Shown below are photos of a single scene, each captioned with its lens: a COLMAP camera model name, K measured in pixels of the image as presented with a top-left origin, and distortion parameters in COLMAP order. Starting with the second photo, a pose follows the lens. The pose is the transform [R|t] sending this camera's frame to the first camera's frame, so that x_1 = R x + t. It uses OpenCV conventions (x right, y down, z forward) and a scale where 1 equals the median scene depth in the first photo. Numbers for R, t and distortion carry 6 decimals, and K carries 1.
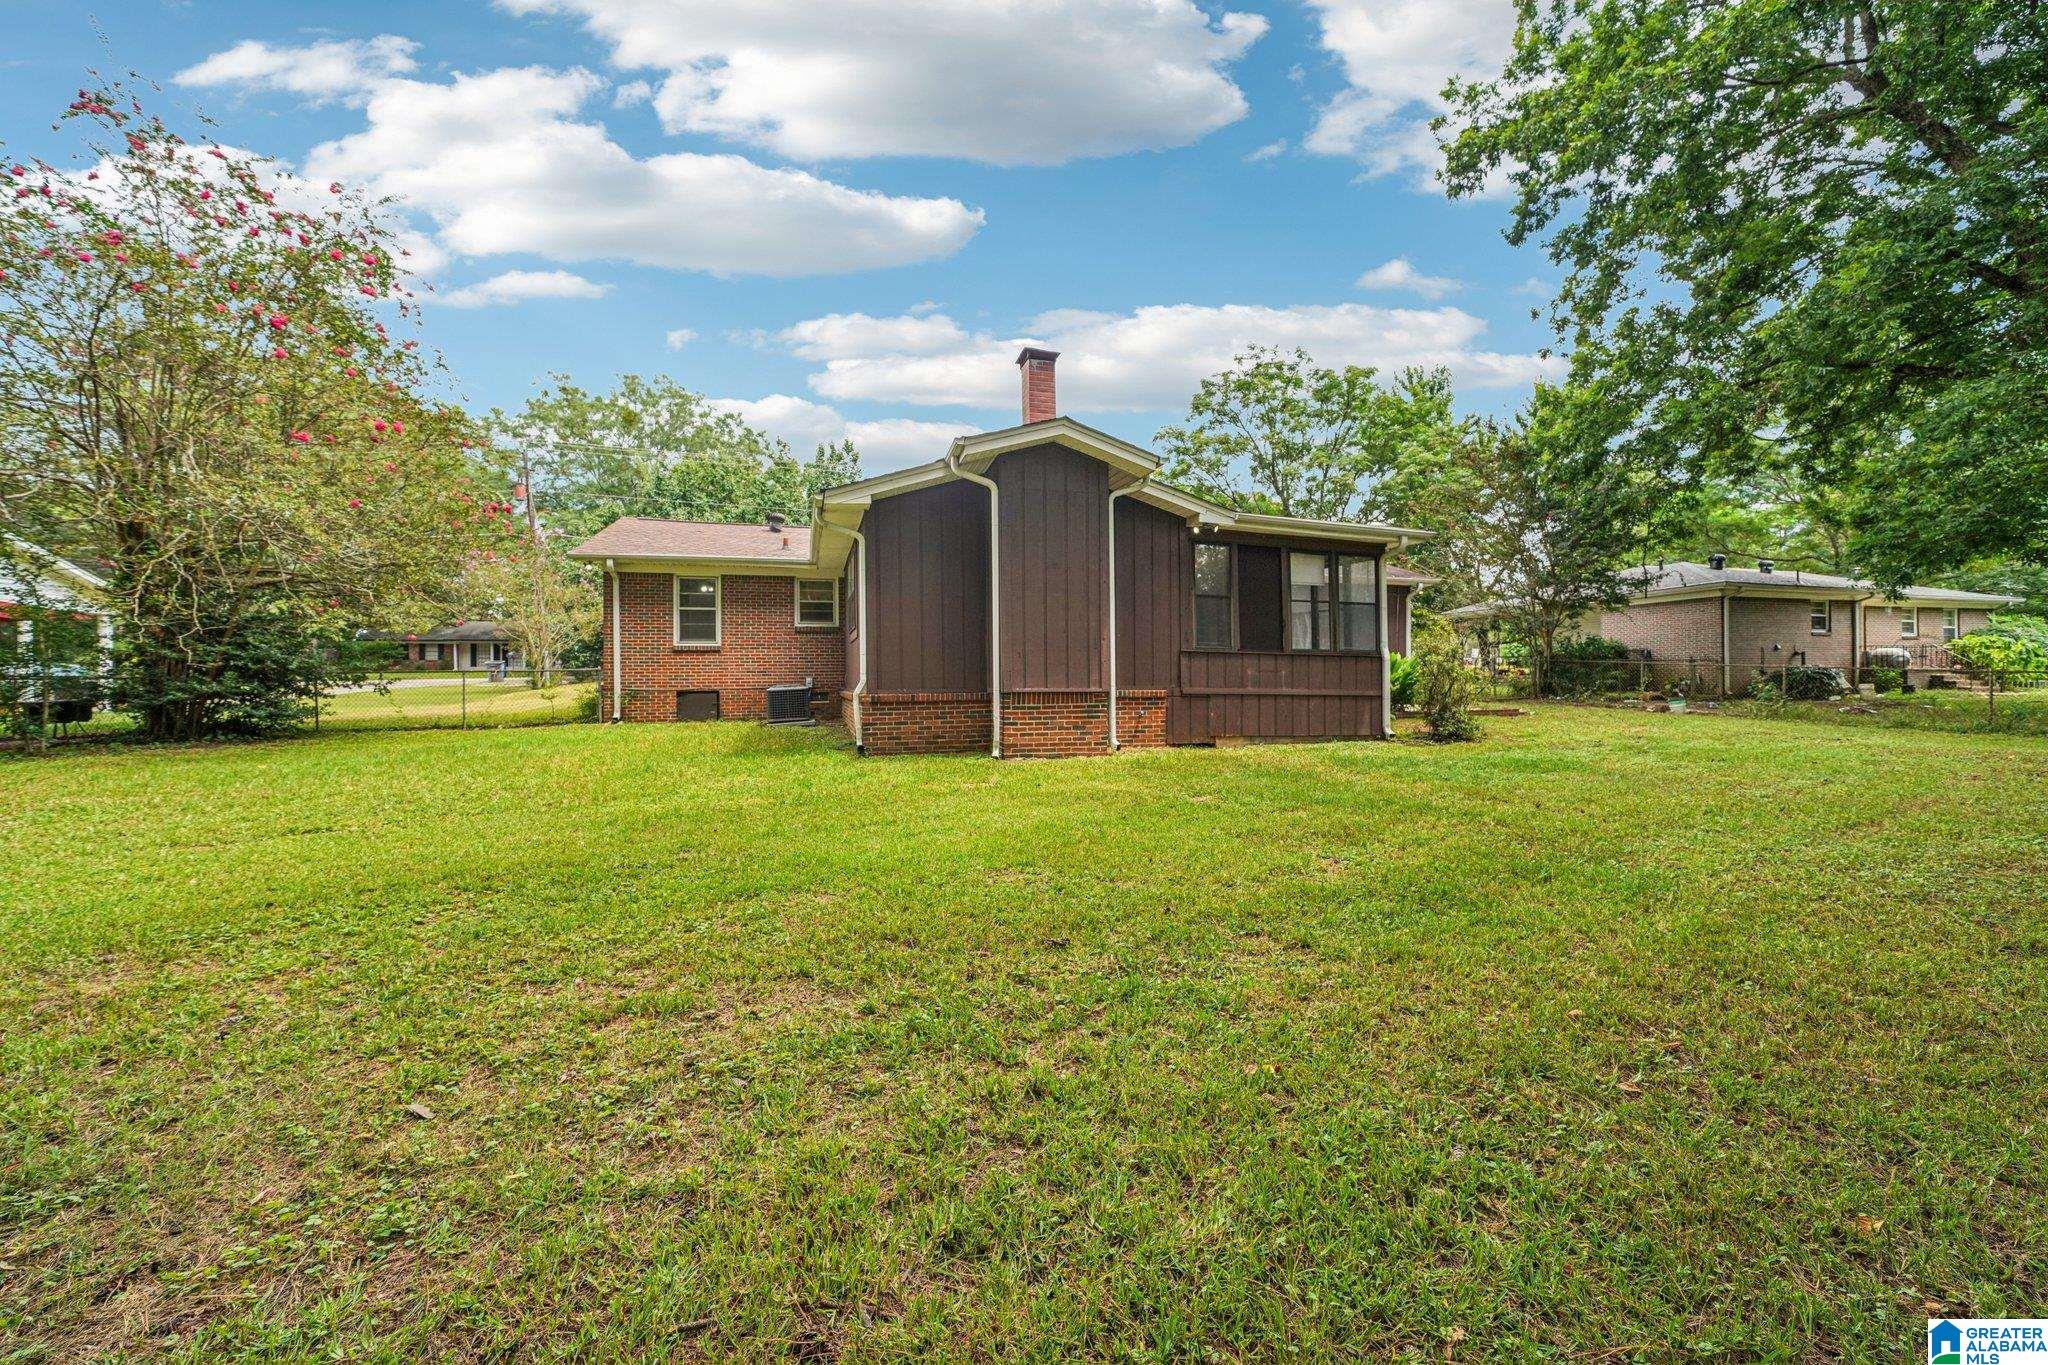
lens RADIAL K [[775.0, 0, 1024.0], [0, 775.0, 682.5], [0, 0, 1]] dist [-0.009208, 0.000173]
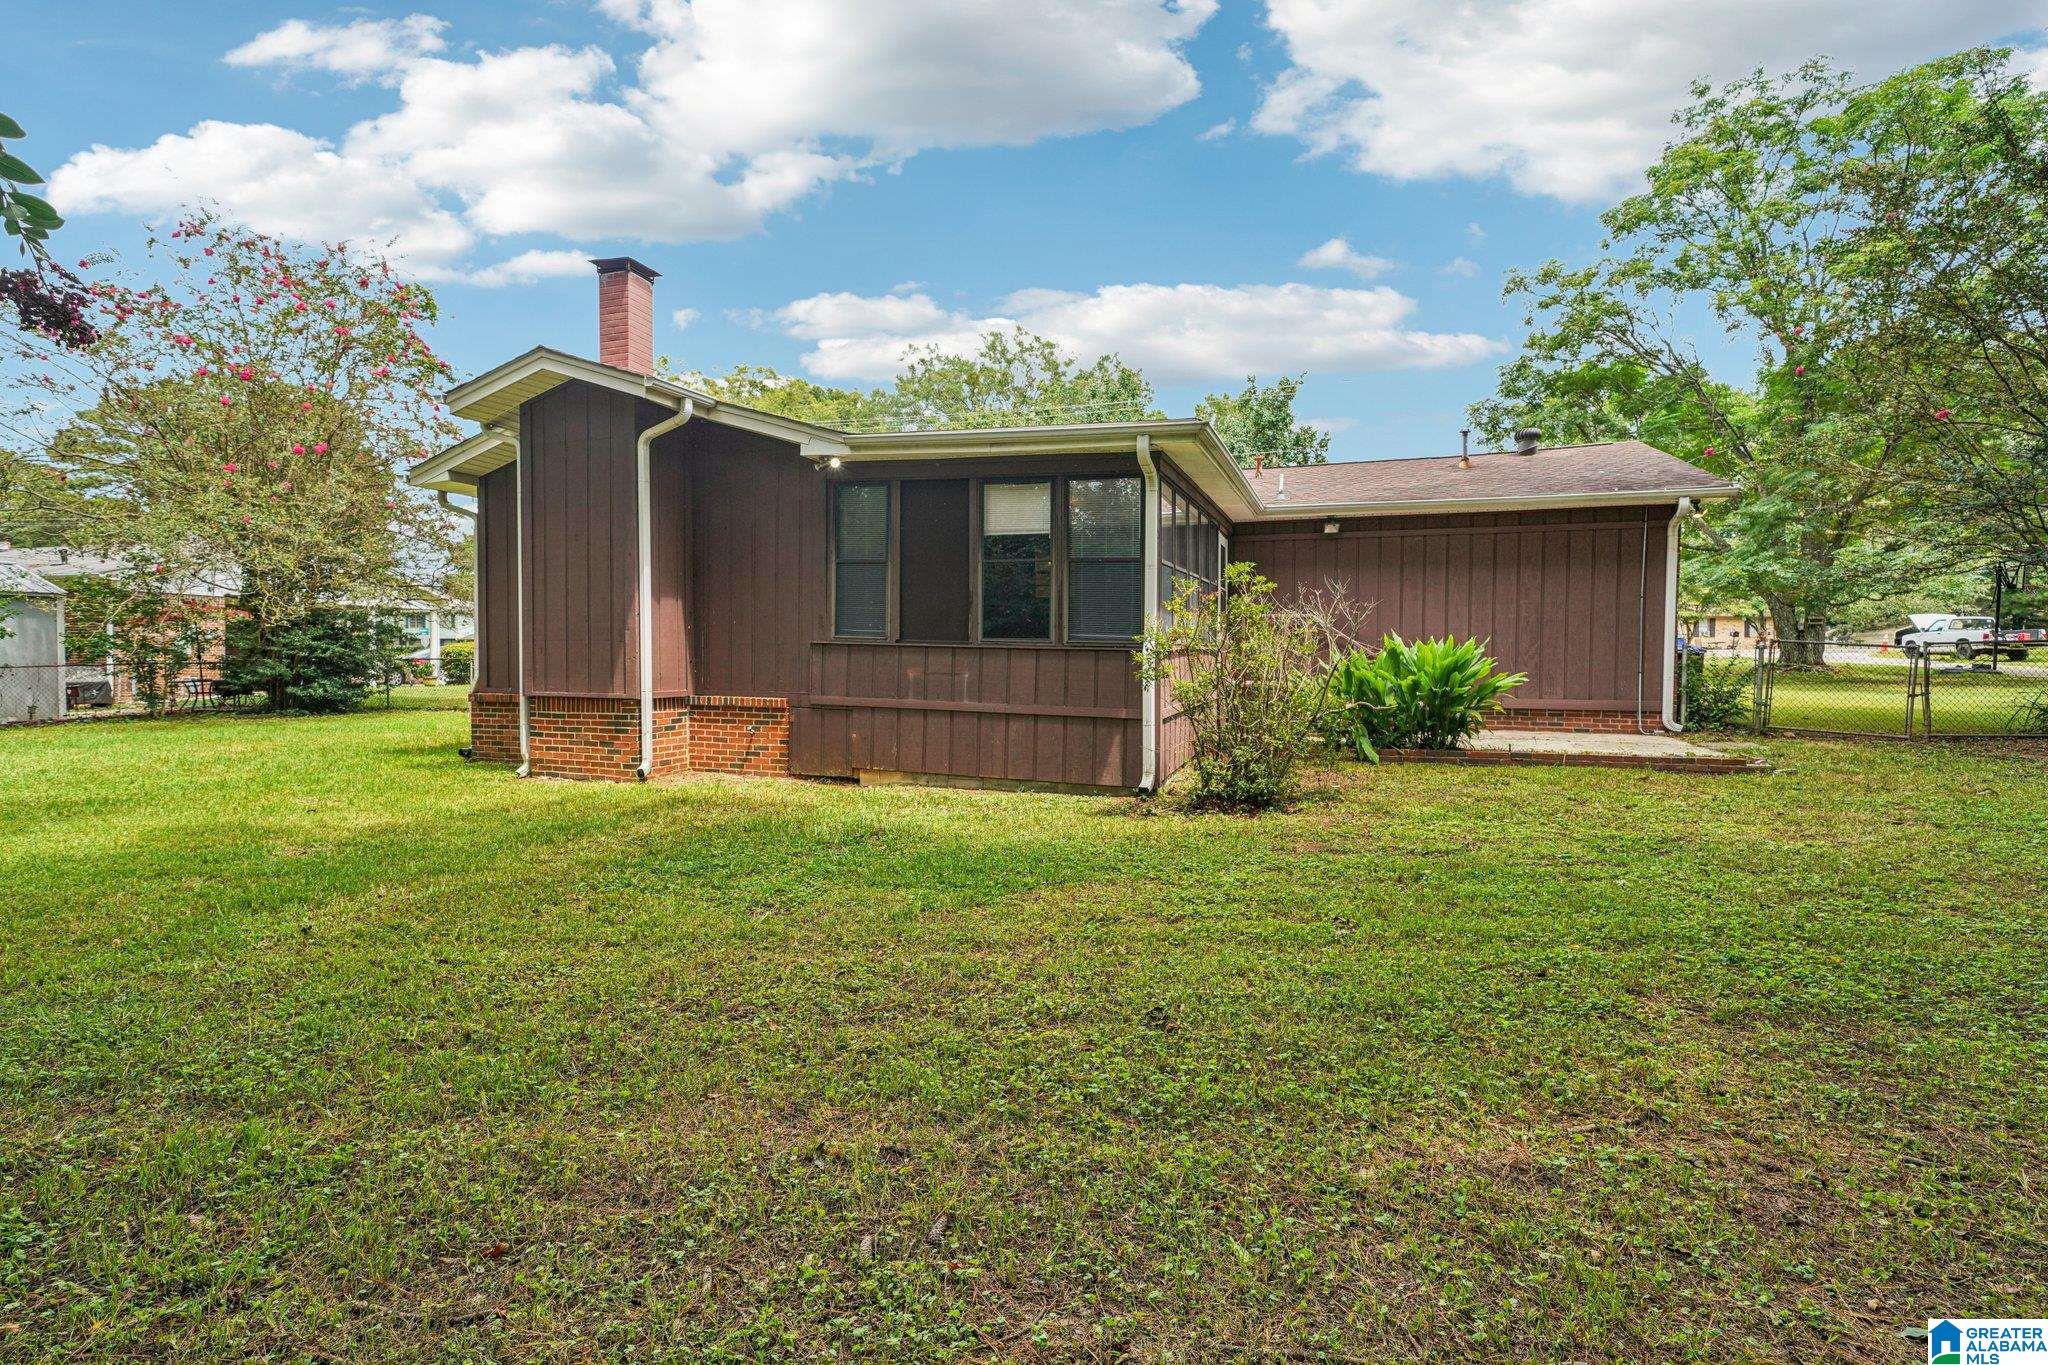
lens RADIAL K [[956.7, 0, 1024.0], [0, 956.7, 682.5], [0, 0, 1]] dist [0.003443, 0.000509]
pose [[0.825938, 0.023572, -0.563268, 0.801568], [-0.013389, 0.999664, 0.022202, -0.025232], [0.563602, -0.010796, 0.825976, 0.373480]]
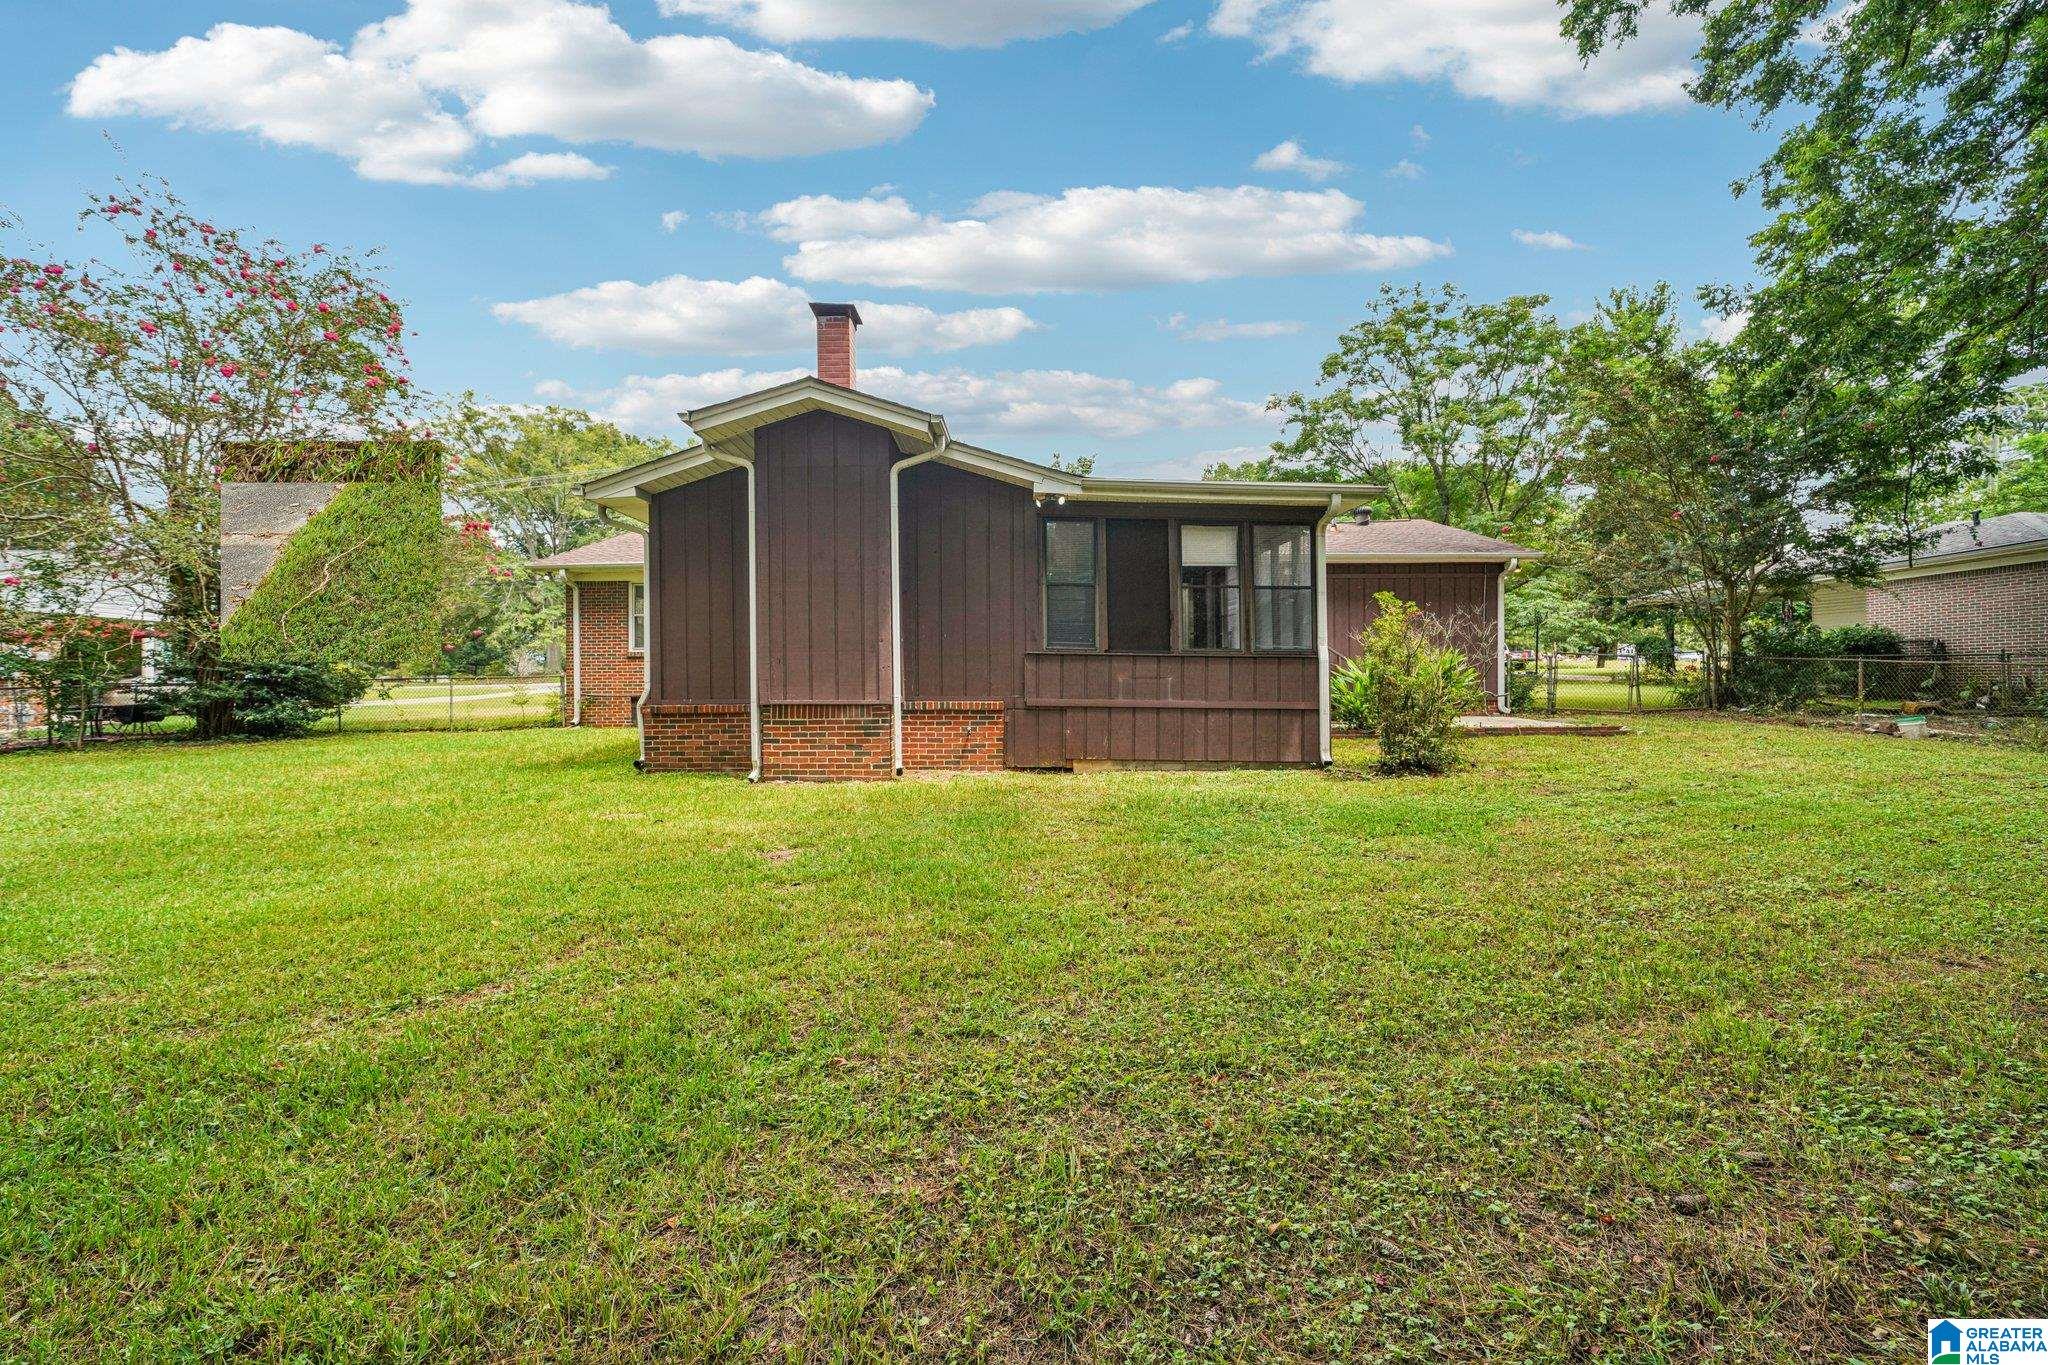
lens RADIAL K [[782.0, 0, 1024.0], [0, 782.0, 682.5], [0, 0, 1]] dist [-0.018944, 0.004433]
pose [[0.961414, -0.000229, -0.275107, 0.403676], [0.000373, 1.000000, 0.000471, -0.009732], [0.275107, -0.000555, 0.961413, 0.199313]]
